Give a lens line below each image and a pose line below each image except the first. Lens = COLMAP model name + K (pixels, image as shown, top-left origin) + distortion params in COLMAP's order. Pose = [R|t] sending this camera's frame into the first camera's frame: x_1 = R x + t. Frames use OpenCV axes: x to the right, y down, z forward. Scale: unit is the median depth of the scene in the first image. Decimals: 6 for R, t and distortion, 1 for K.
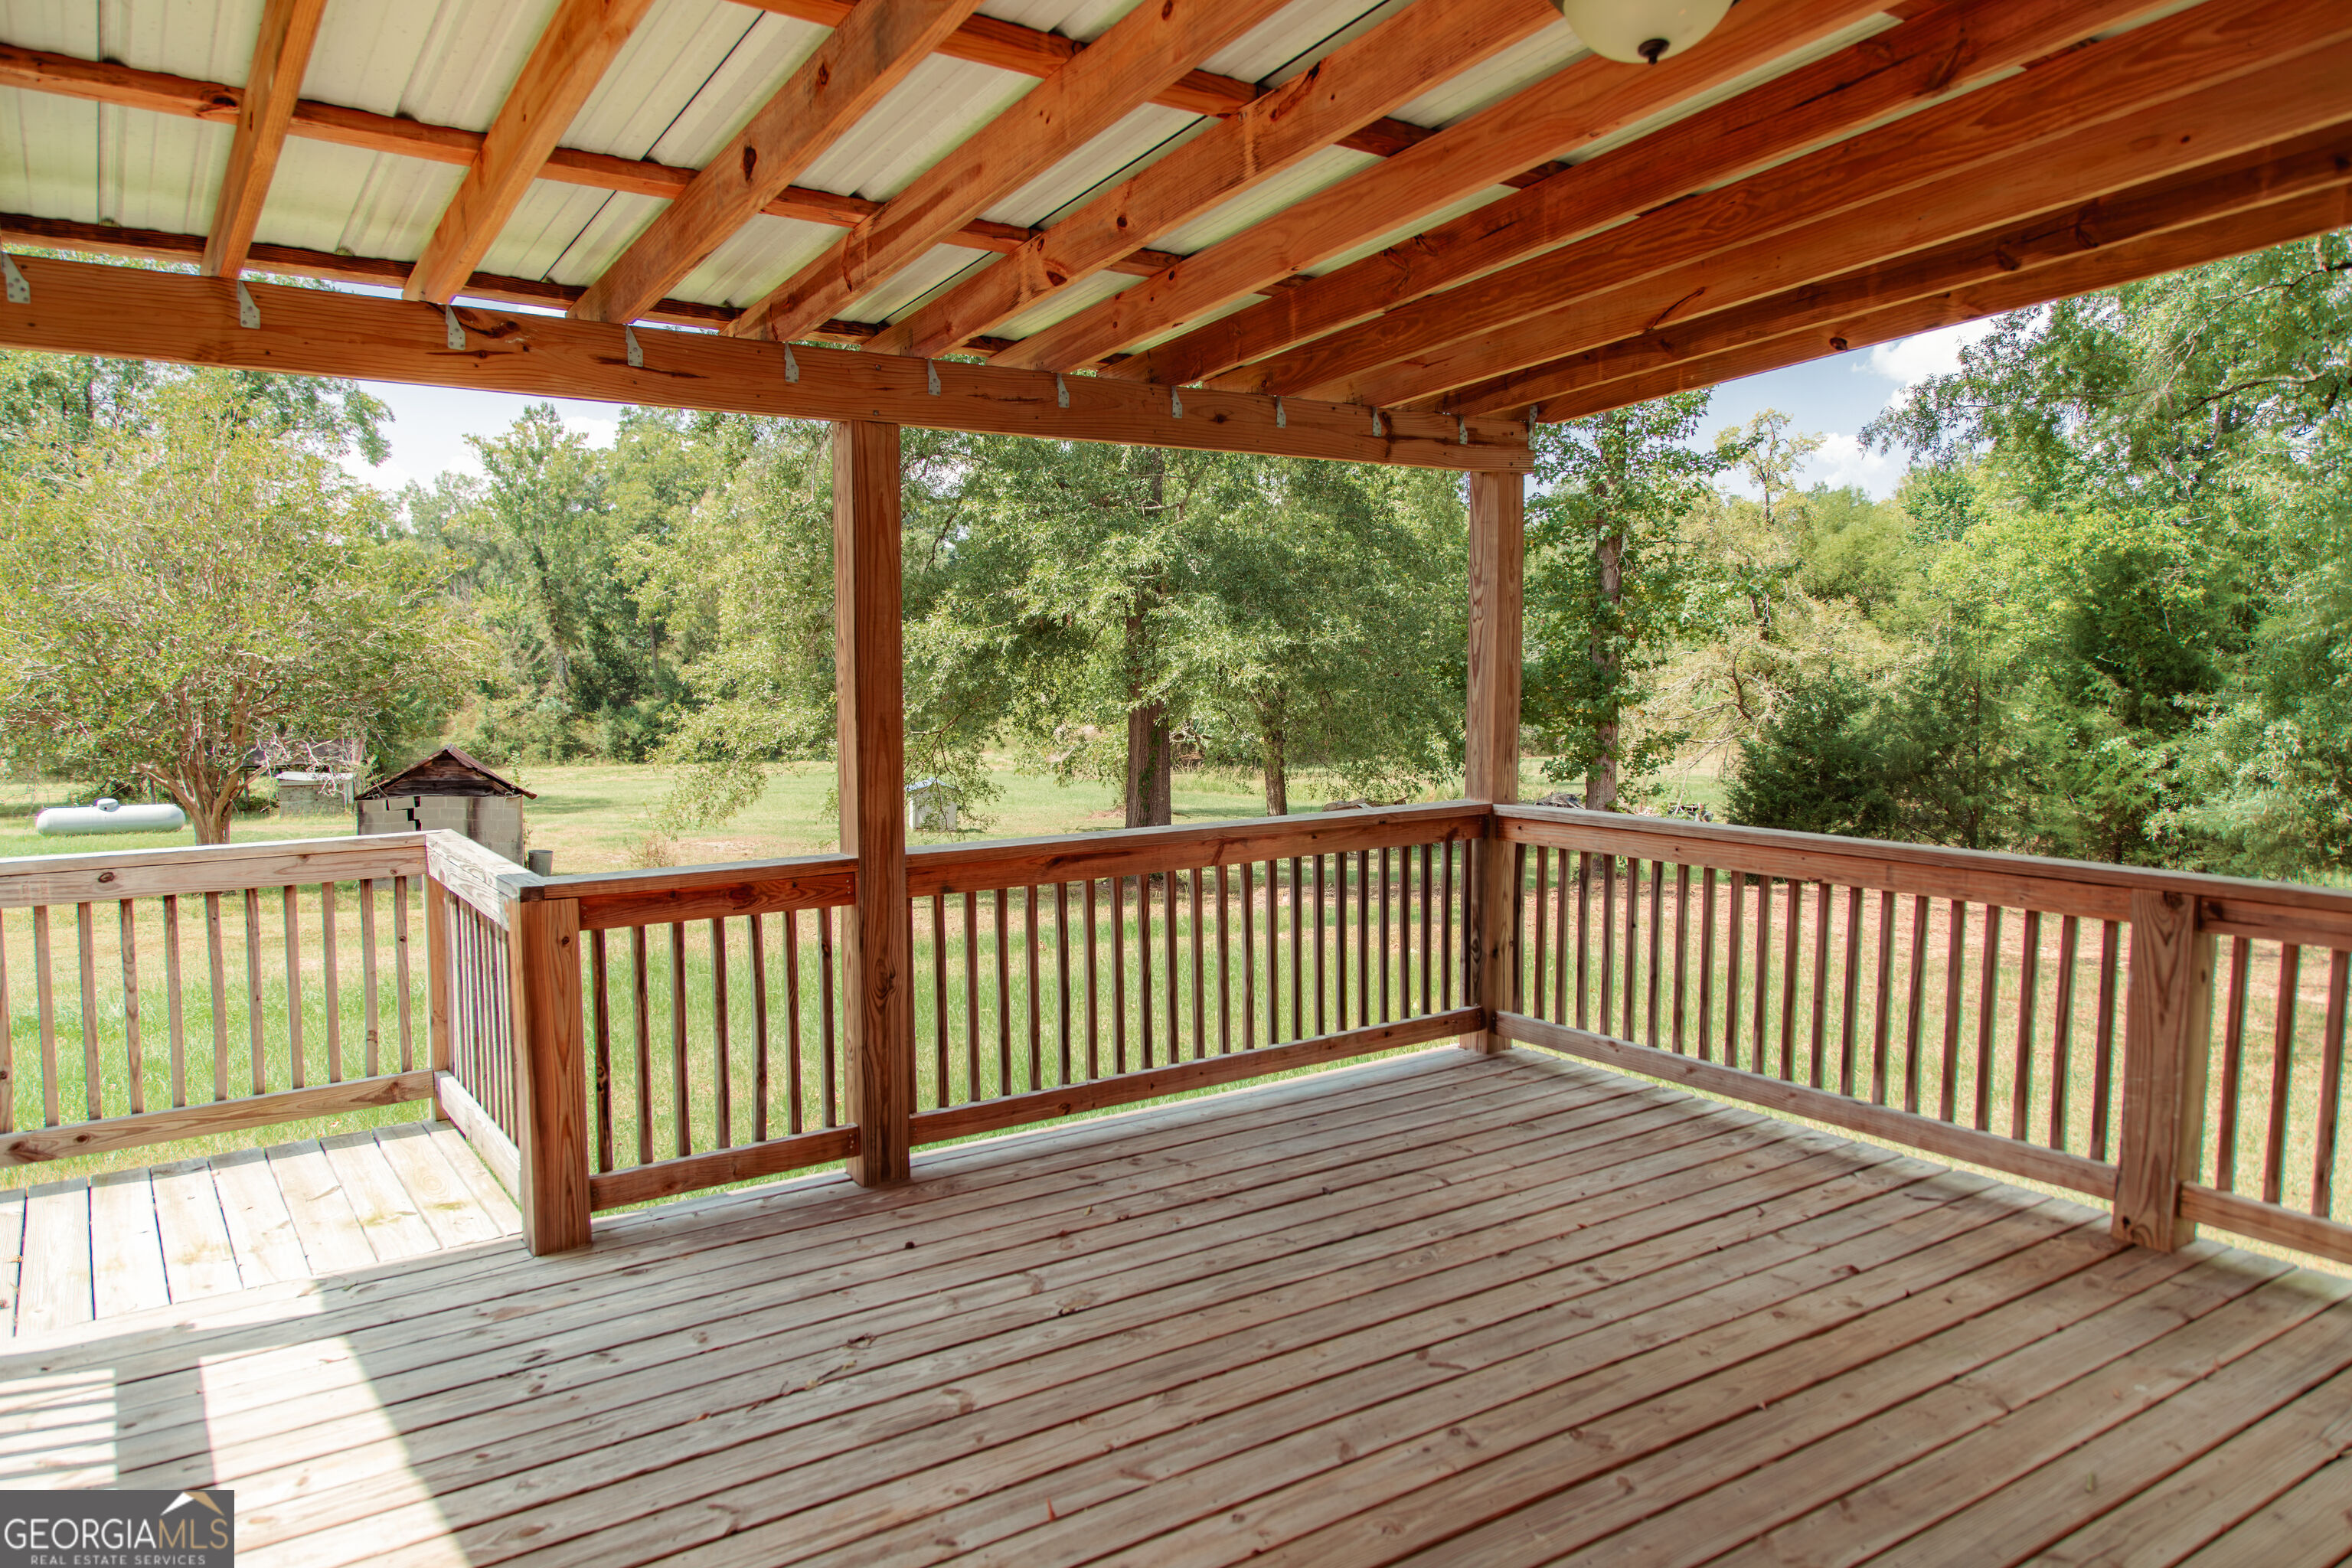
lens RADIAL K [[1600.4, 0, 1236.0], [0, 1600.4, 779.8], [0, 0, 1]] dist [0.028779, 0.002283]
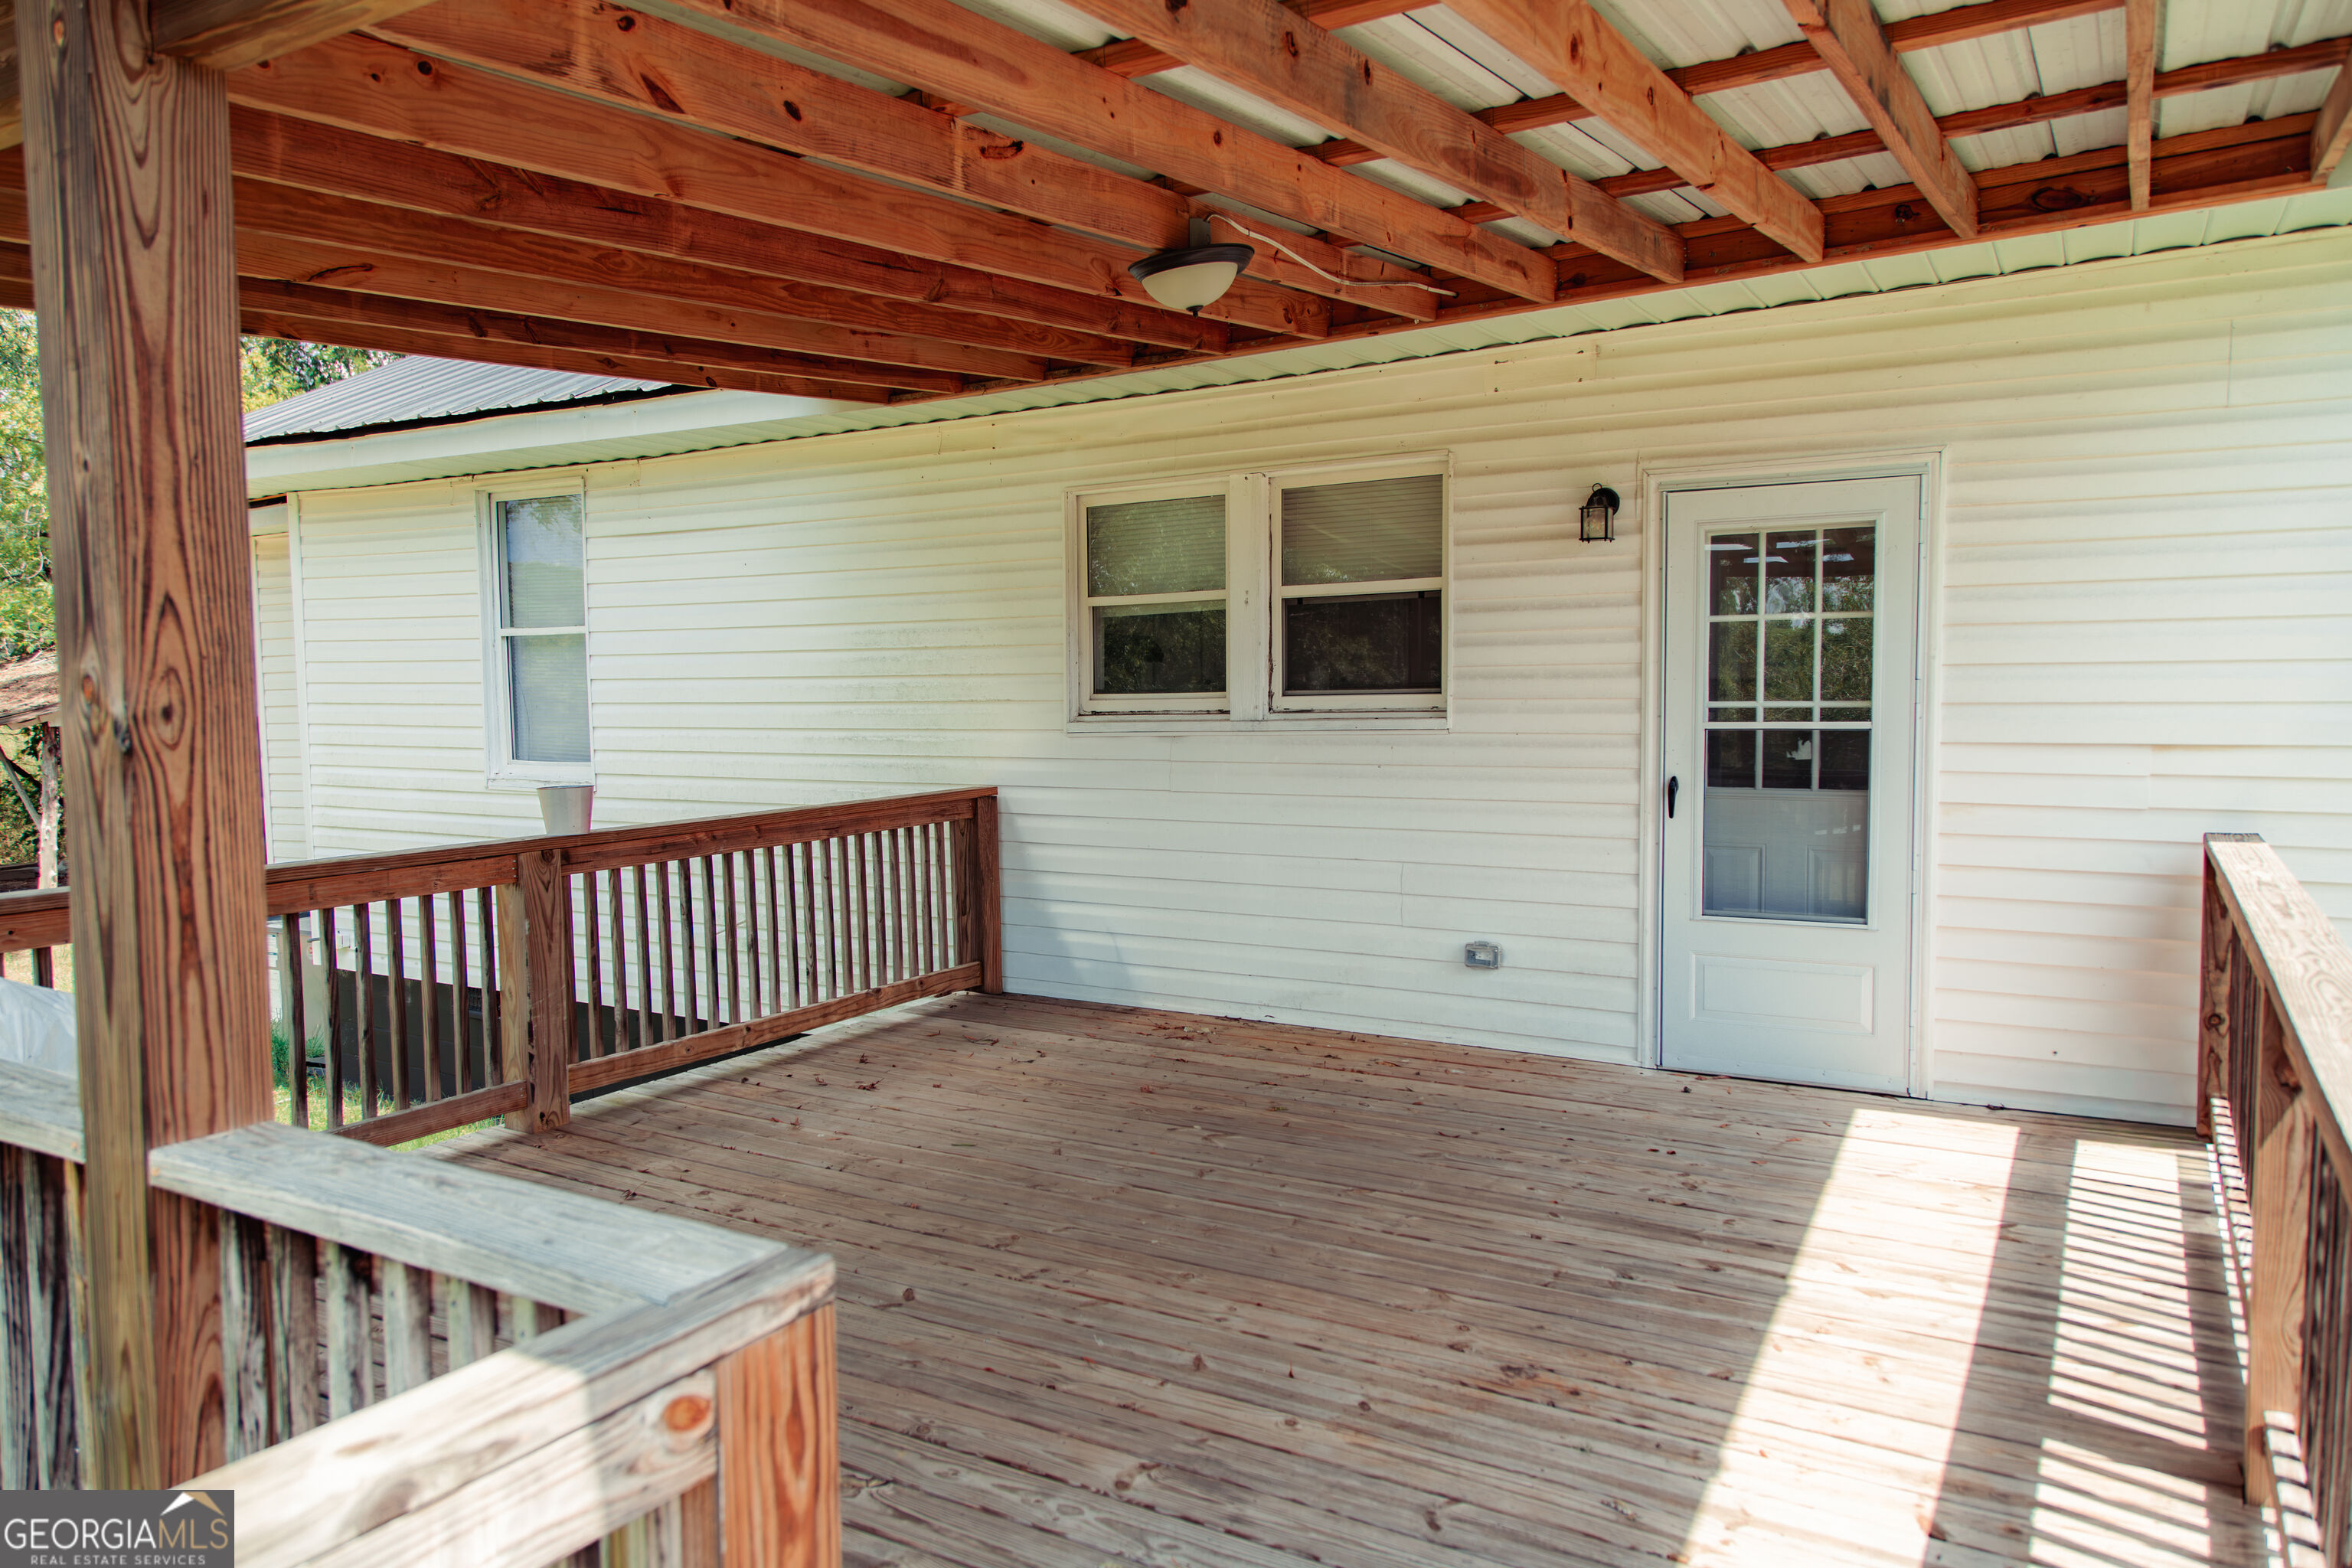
lens RADIAL K [[1575.9, 0, 1176.0], [0, 1575.9, 784.0], [0, 0, 1]] dist [-0.000946, 0.000410]
pose [[-0.405259, -0.062132, 0.912088, -0.798561], [0.085735, 0.990708, 0.105581, -0.075007], [-0.910173, 0.120985, -0.396167, 1.063190]]
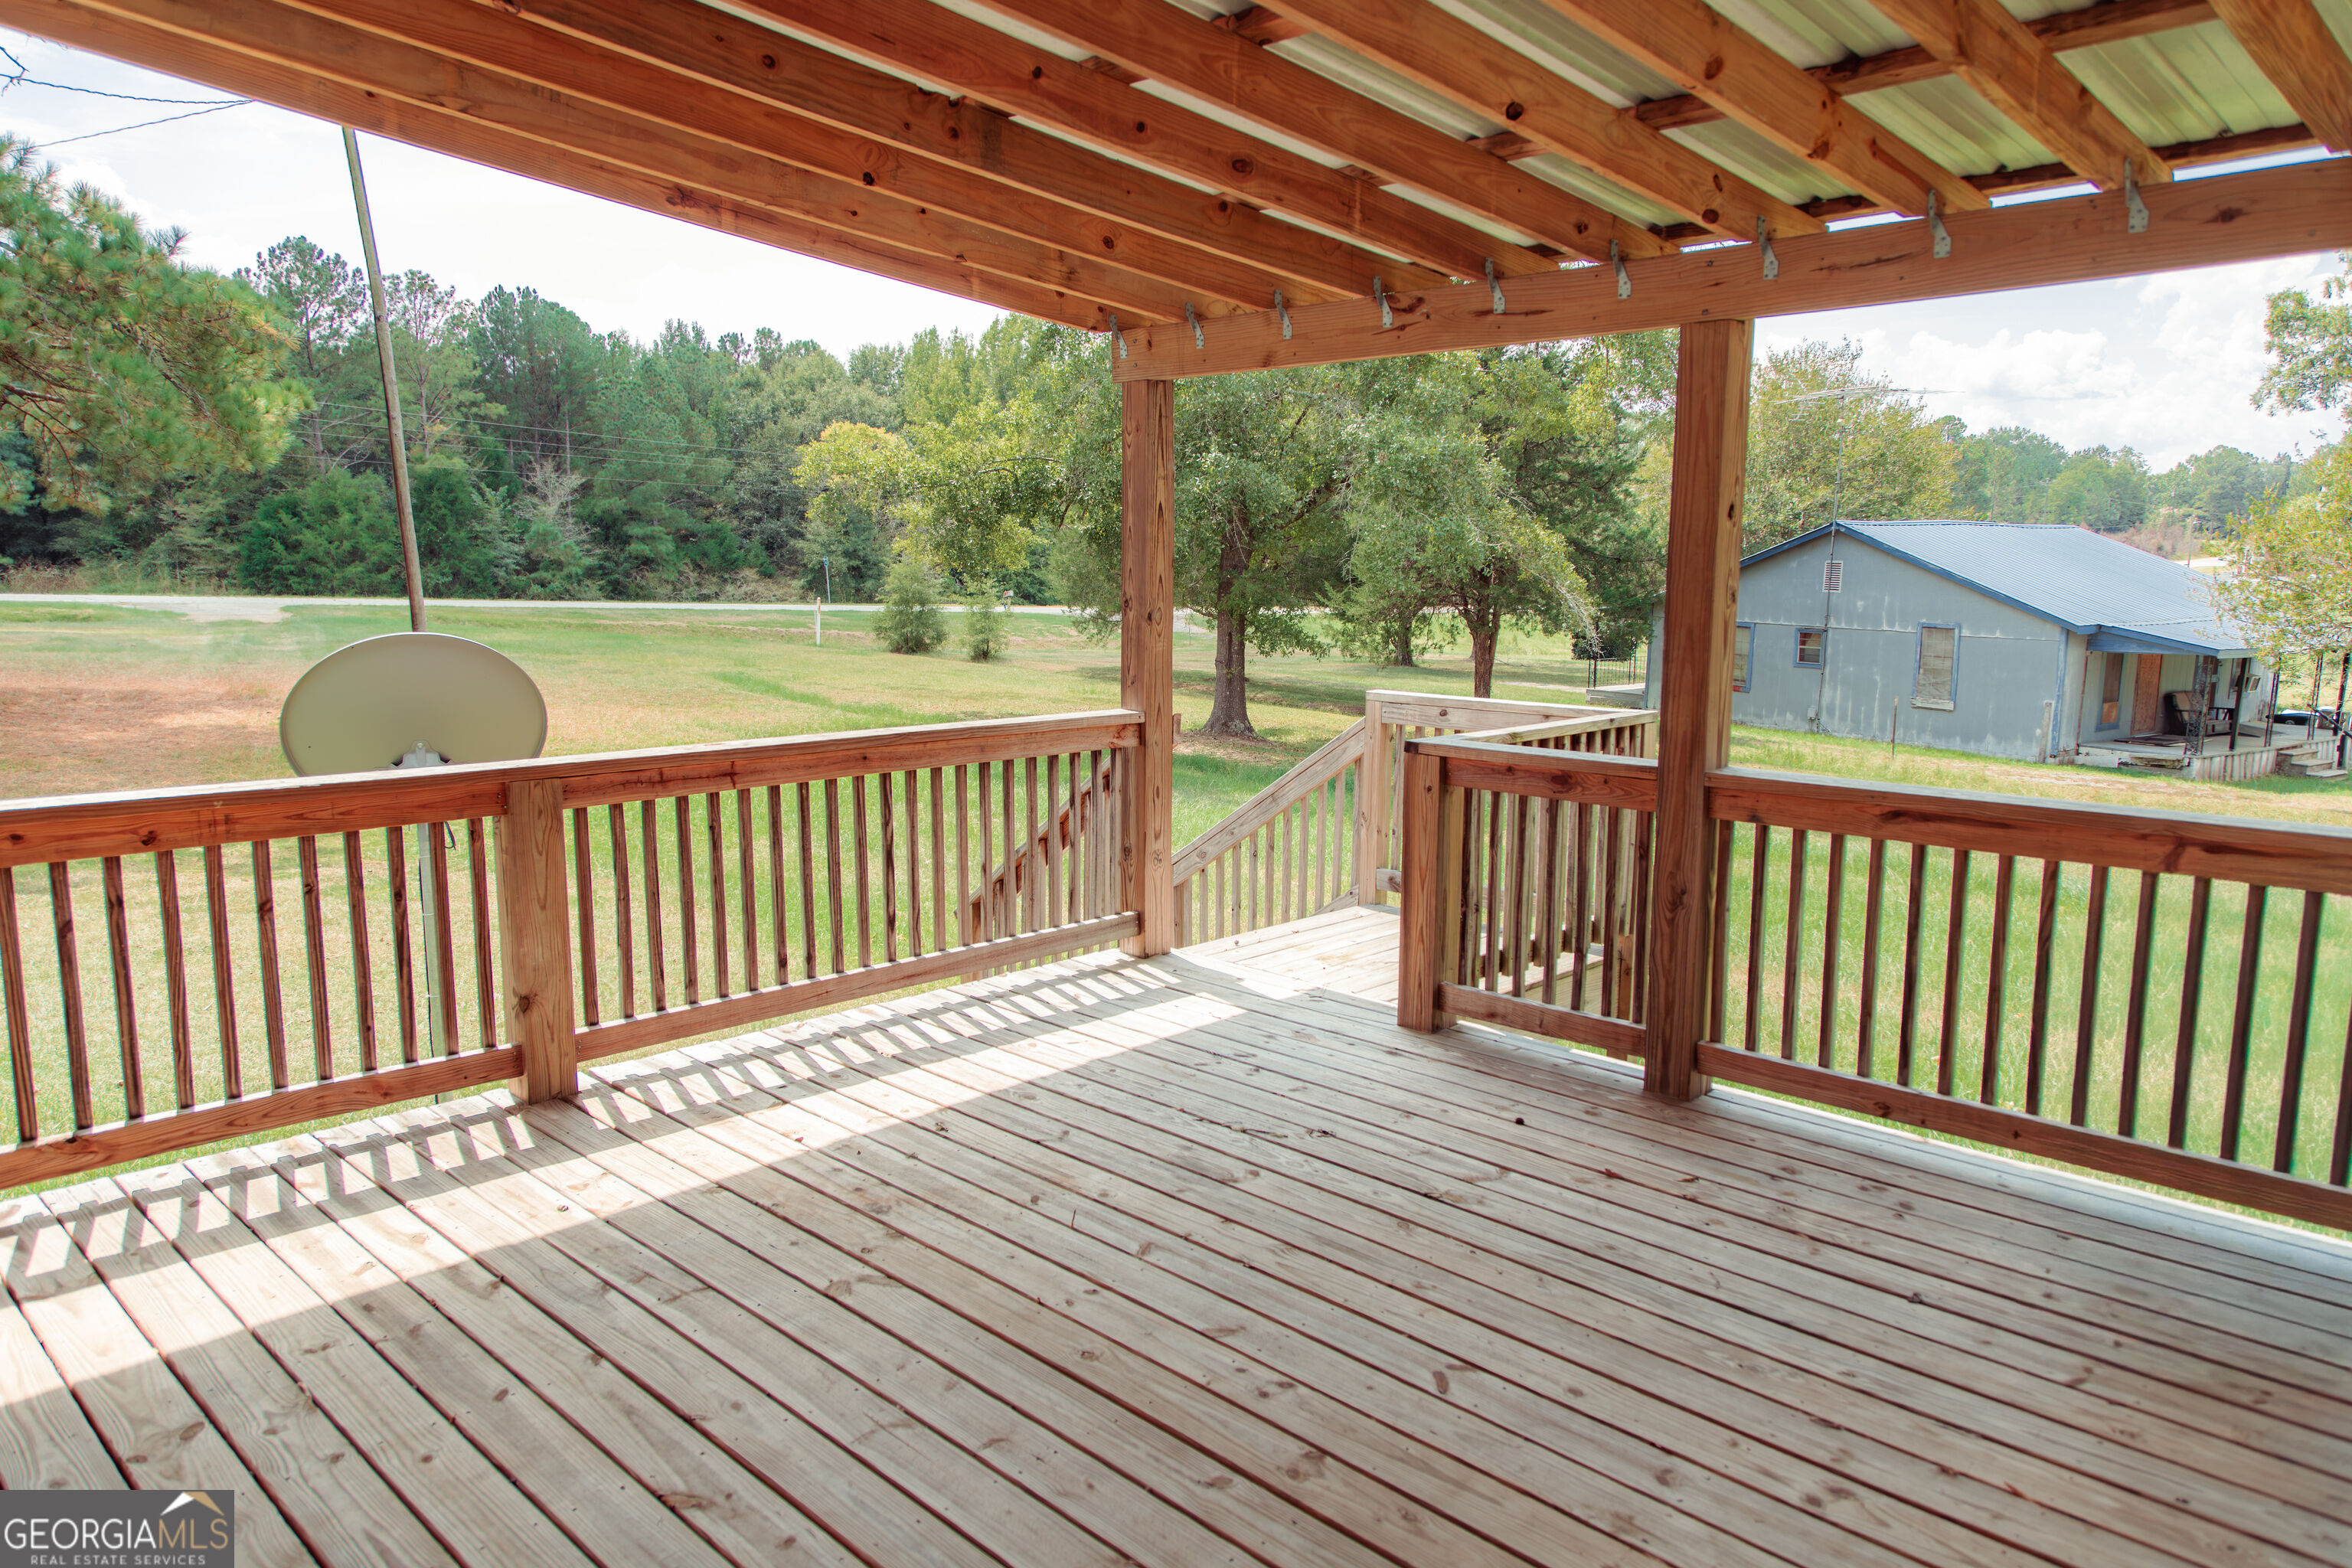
lens RADIAL K [[1633.7, 0, 1169.1], [0, 1633.7, 784.8], [0, 0, 1]] dist [0.038135, 0.002659]
pose [[0.155854, 0.141830, -0.977545, 0.816922], [-0.088222, 0.987682, 0.129236, -0.051793], [0.983833, 0.066099, 0.166447, 0.595002]]
